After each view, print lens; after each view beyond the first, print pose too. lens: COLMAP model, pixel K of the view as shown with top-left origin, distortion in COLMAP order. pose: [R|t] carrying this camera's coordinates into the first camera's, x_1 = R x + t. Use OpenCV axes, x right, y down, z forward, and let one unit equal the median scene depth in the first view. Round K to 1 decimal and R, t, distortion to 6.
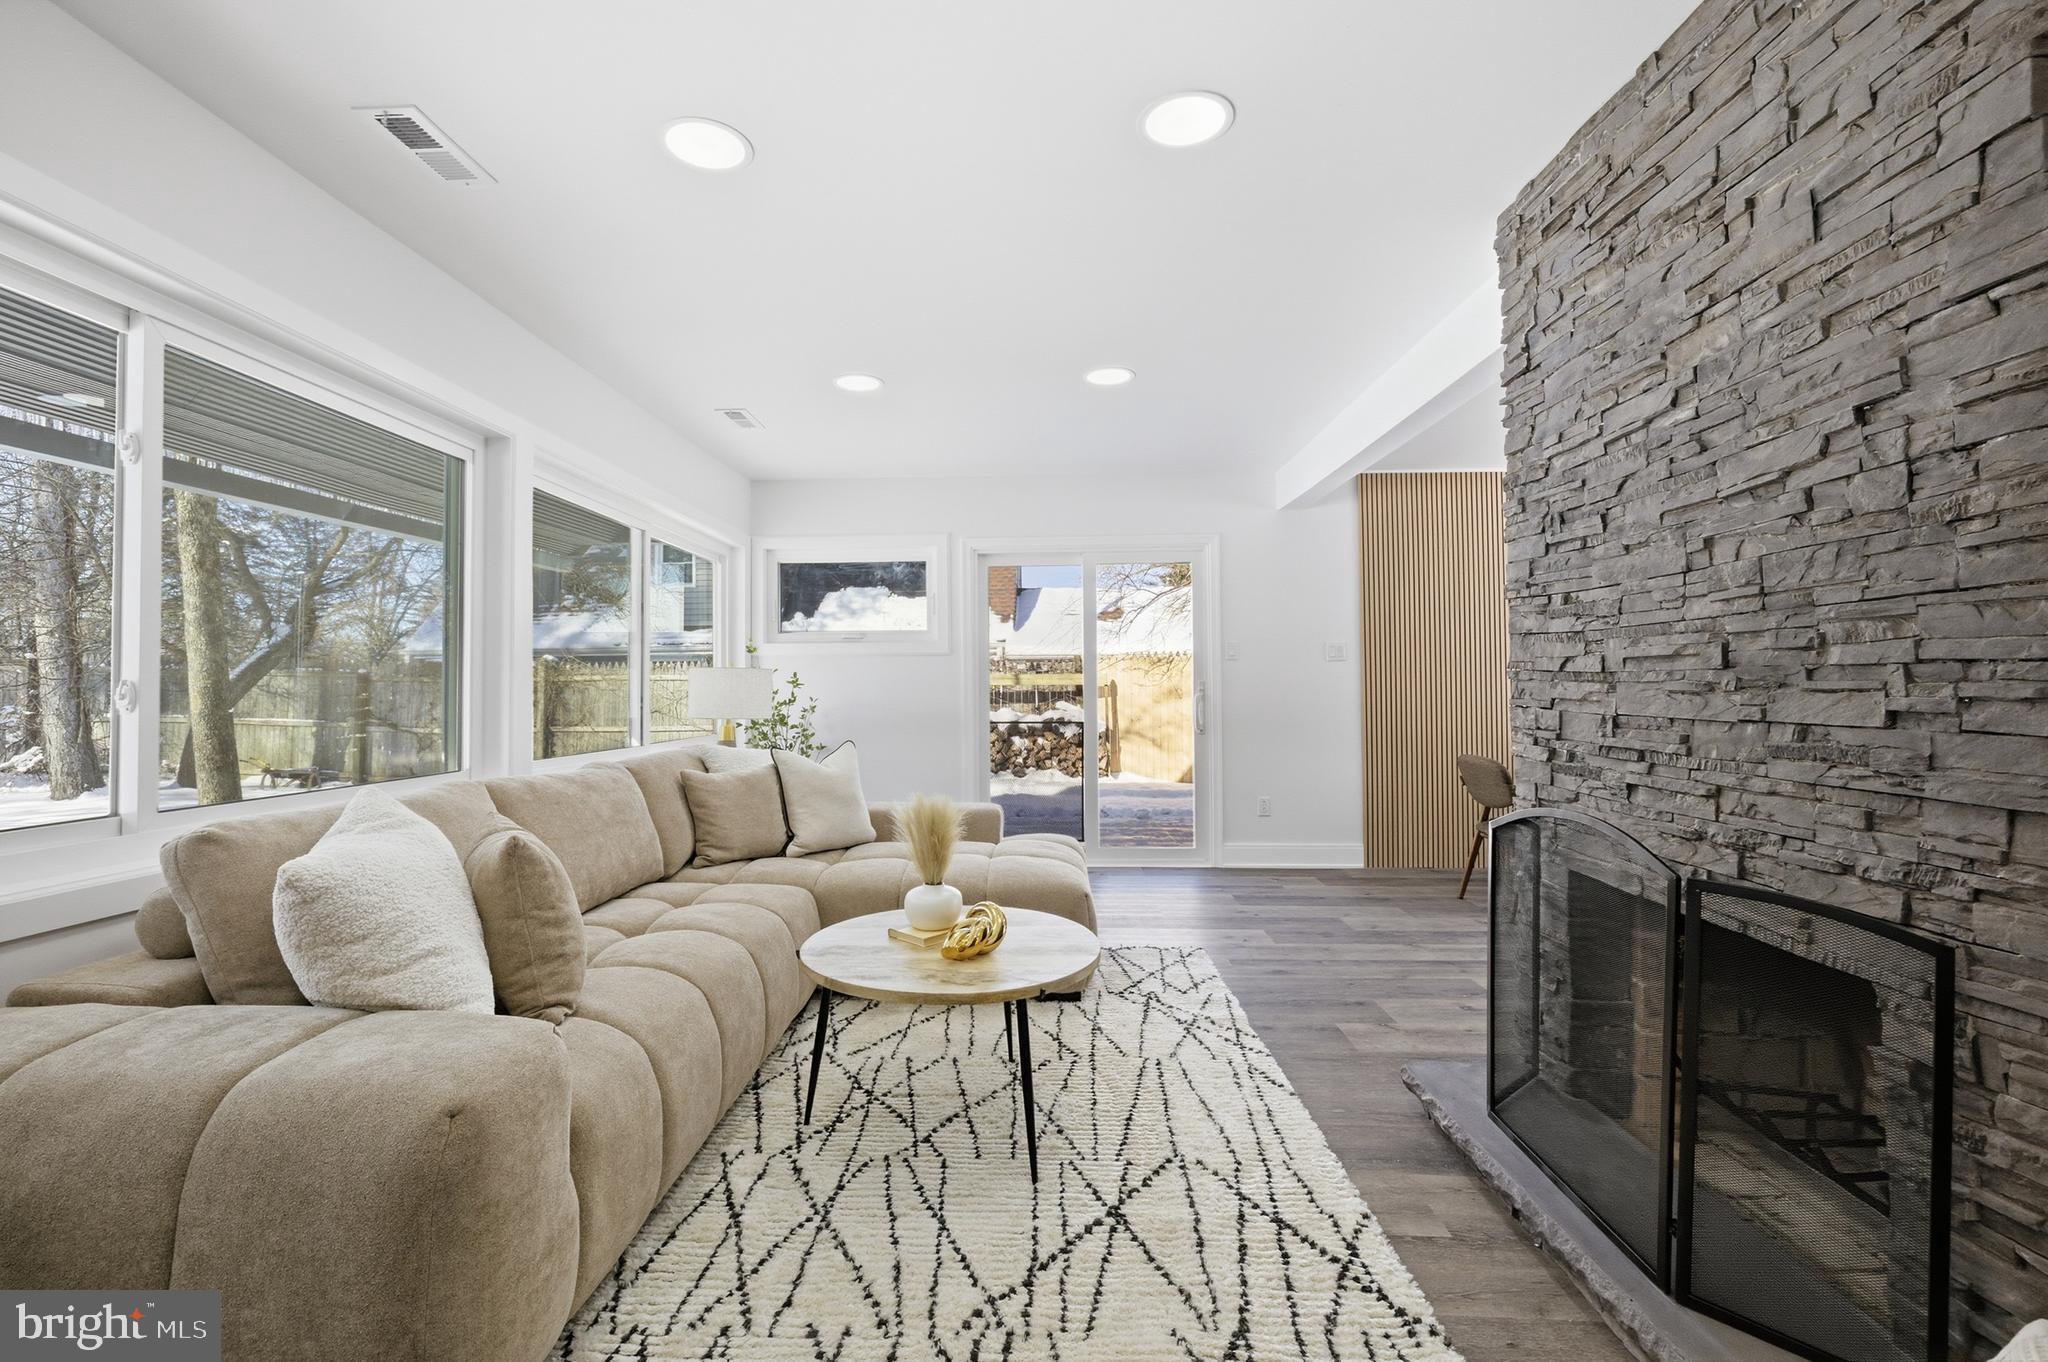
lens RADIAL K [[888.8, 0, 1016.7], [0, 888.8, 684.1], [0, 0, 1]] dist [-0.020260, 0.005405]
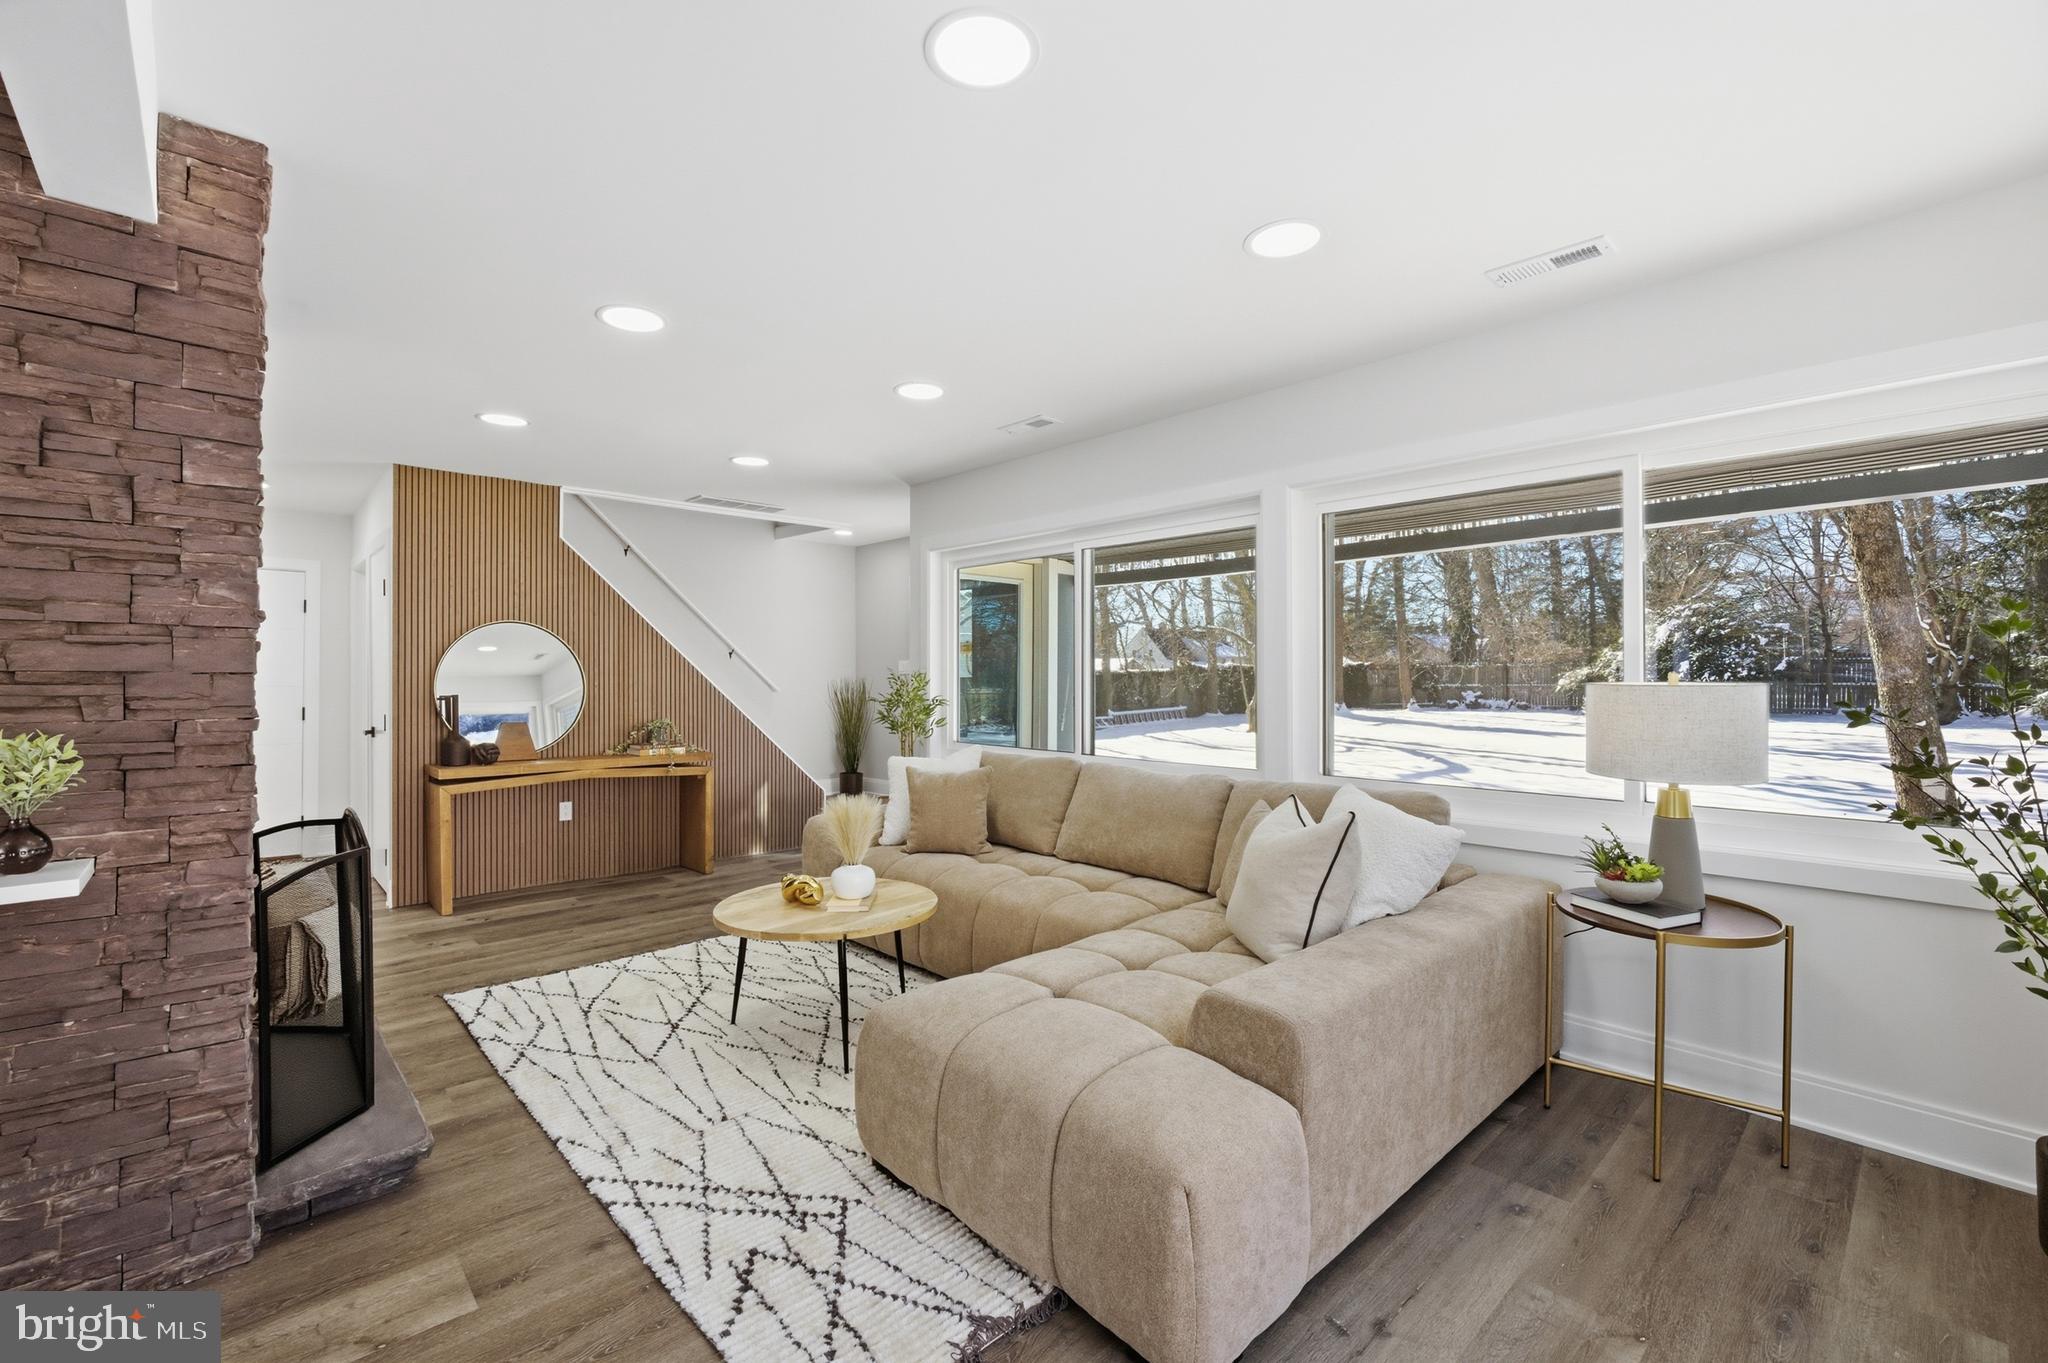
lens RADIAL K [[888.8, 0, 1014.2], [0, 888.8, 676.5], [0, 0, 1]] dist [-0.020260, 0.005405]
pose [[-0.717499, 0.005982, -0.696534, 0.548112], [0.004853, 0.999982, 0.003590, -0.045303], [0.696543, -0.000804, -0.717515, 1.792302]]
